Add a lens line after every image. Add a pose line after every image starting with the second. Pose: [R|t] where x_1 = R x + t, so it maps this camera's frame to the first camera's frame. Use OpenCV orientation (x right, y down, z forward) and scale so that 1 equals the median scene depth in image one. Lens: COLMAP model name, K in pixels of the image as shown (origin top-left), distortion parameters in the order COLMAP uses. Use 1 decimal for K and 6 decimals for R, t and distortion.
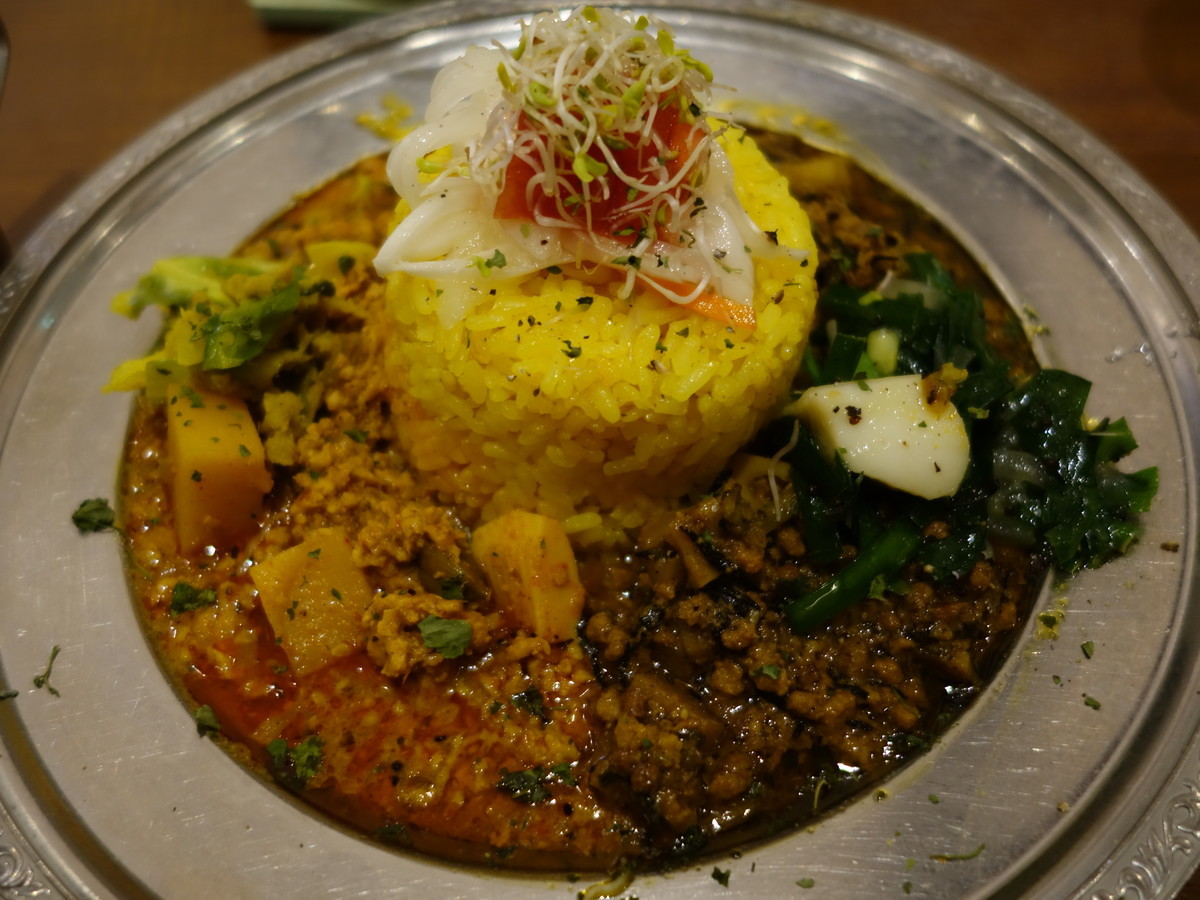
lens RADIAL K [[1048.8, 0, 600.0], [0, 1048.8, 450.0], [0, 0, 1]] dist [0.028635, -0.066890]
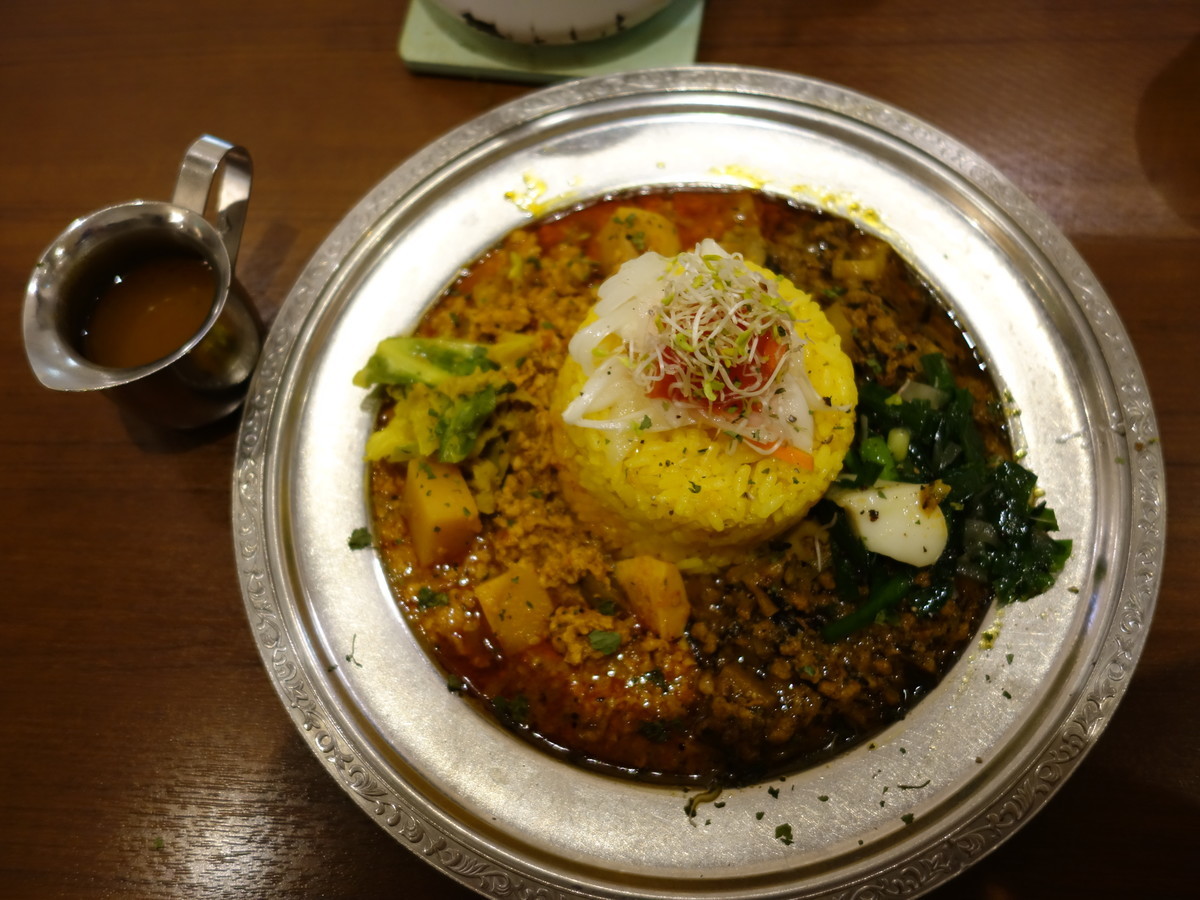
lens RADIAL K [[1048.8, 0, 600.0], [0, 1048.8, 450.0], [0, 0, 1]] dist [0.028635, -0.066890]
pose [[0.999724, 0.016674, -0.016533, -0.130580], [-0.011980, 0.967753, 0.251618, -0.493470], [0.020195, -0.251350, 0.967685, -0.456861]]
